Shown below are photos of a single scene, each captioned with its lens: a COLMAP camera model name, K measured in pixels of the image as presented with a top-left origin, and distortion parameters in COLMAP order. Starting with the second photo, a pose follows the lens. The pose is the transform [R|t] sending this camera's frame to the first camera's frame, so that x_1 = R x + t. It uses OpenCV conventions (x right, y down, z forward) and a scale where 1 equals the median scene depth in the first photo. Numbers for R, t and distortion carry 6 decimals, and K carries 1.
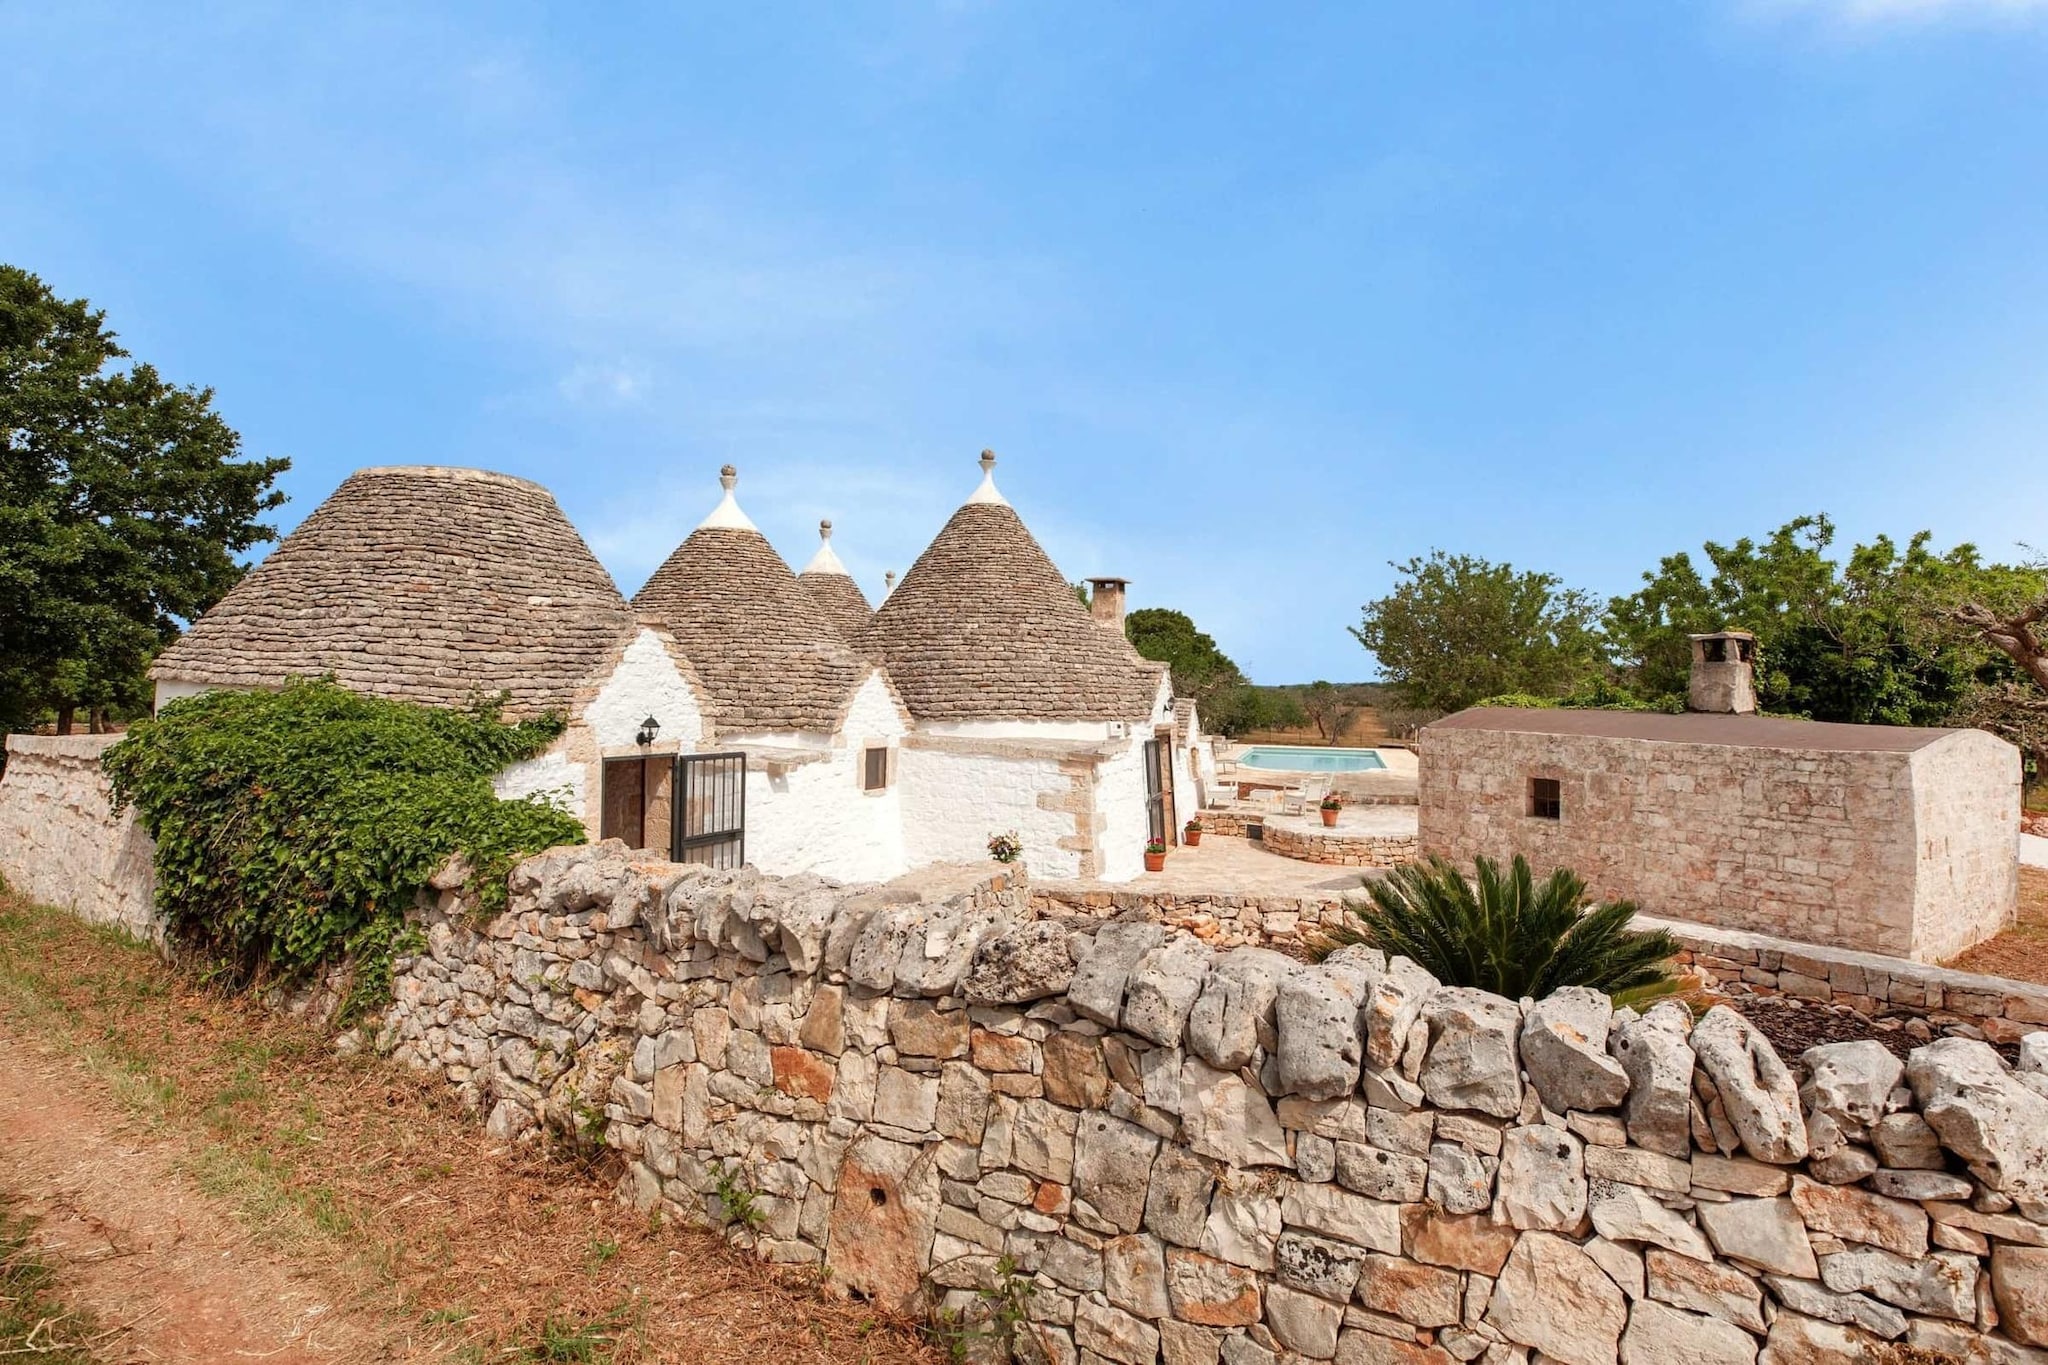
lens RADIAL K [[975.5, 0, 1024.0], [0, 975.5, 682.5], [0, 0, 1]] dist [-0.058322, 0.000065]
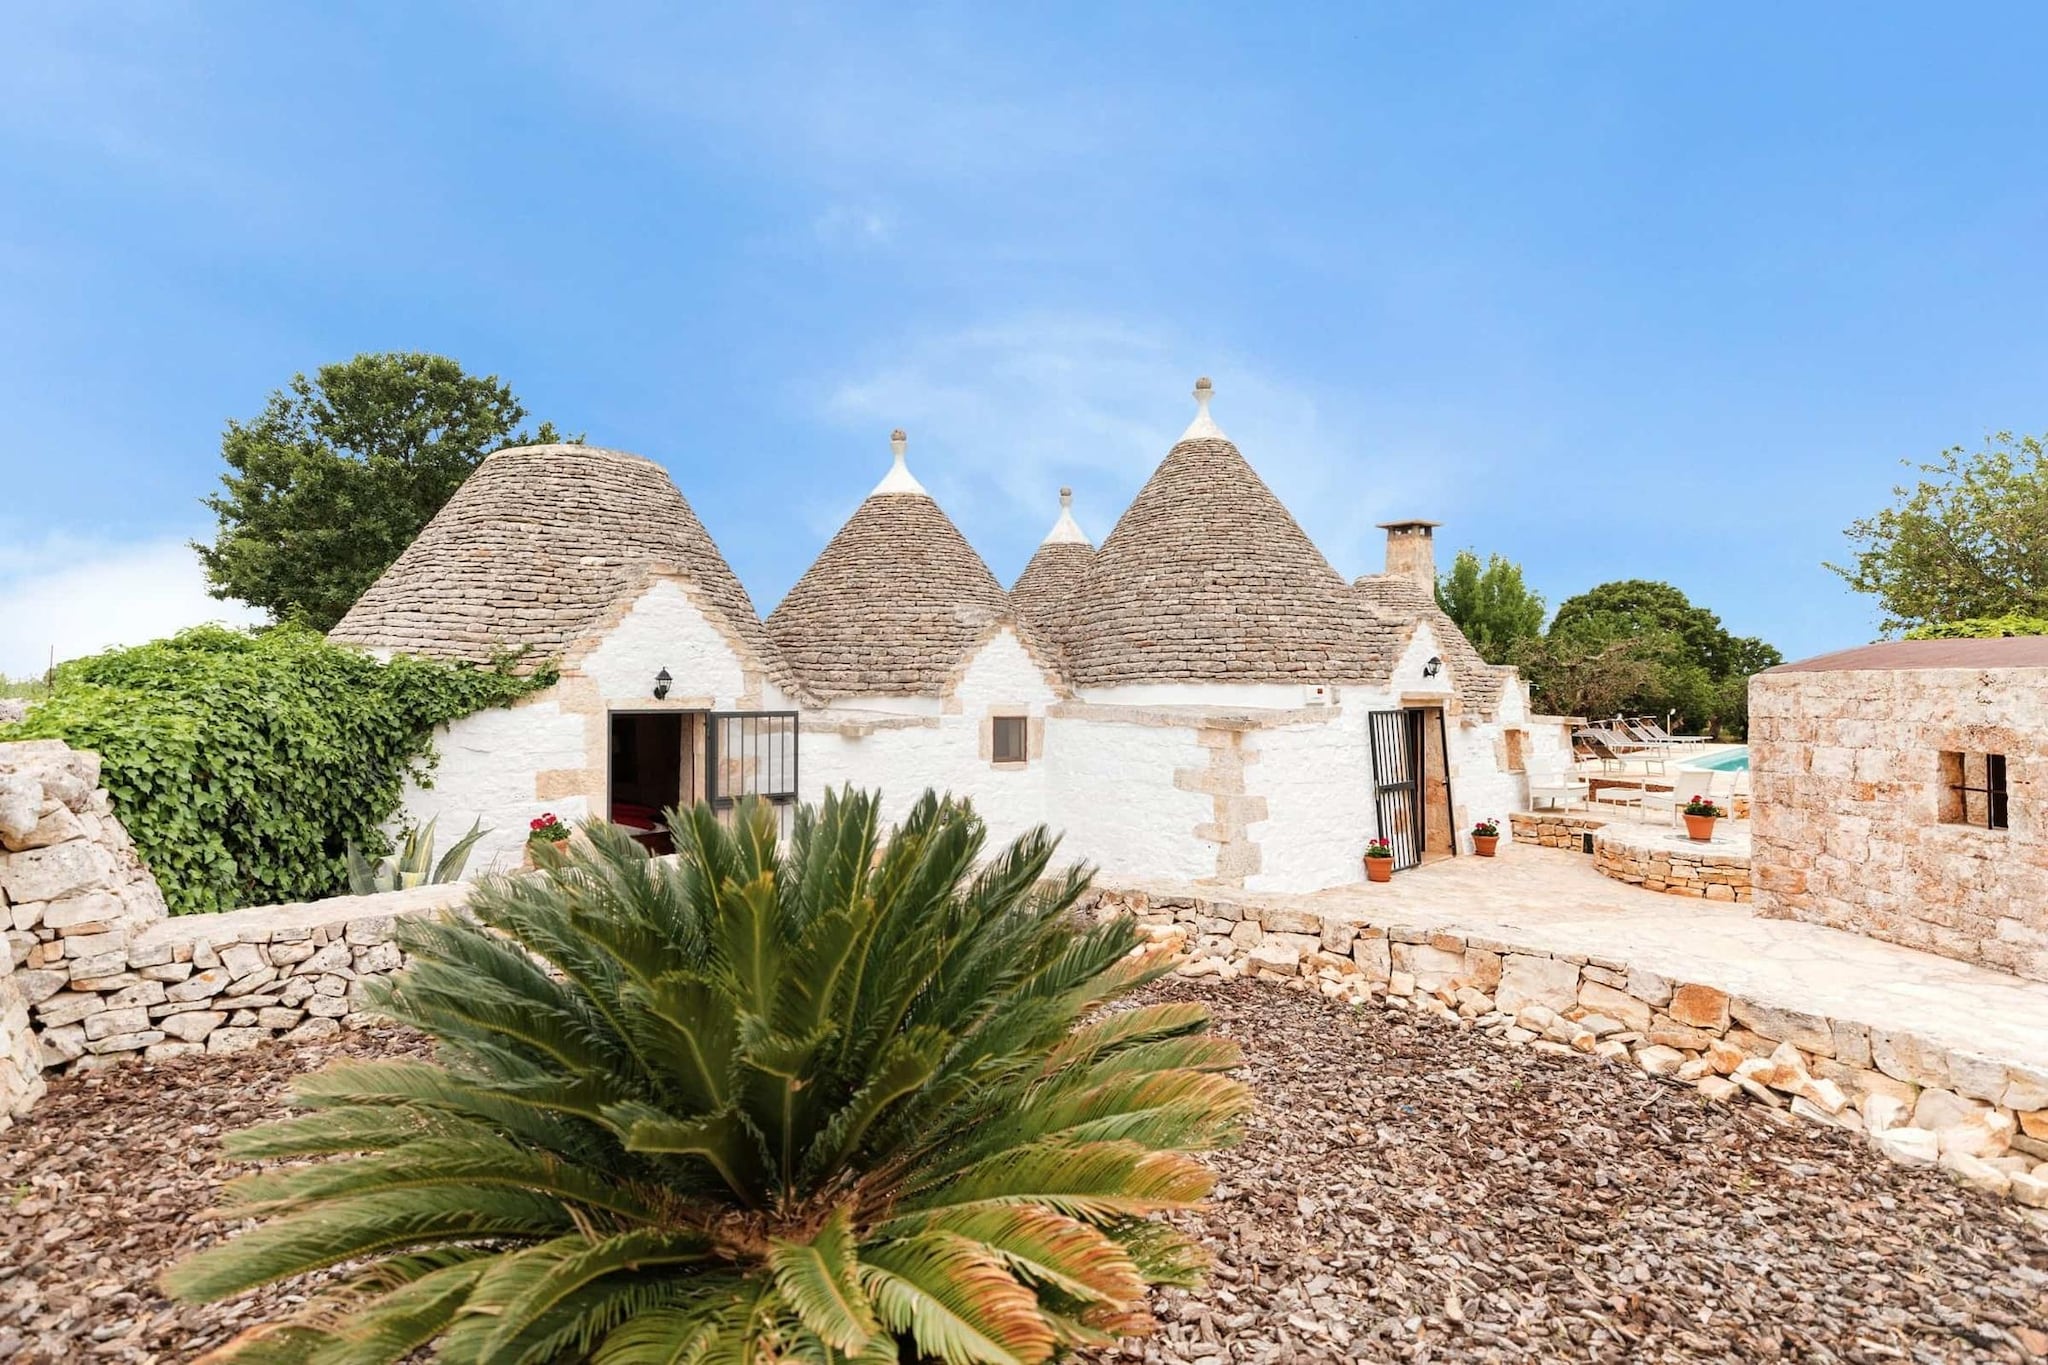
lens RADIAL K [[957.8, 0, 991.6], [0, 957.8, 689.4], [0, 0, 1]] dist [-0.001359, -0.000436]
pose [[0.878473, -0.018119, -0.477448, 0.298753], [0.018211, 0.999824, -0.004437, 0.054174], [0.477445, -0.004797, 0.878649, 0.255194]]
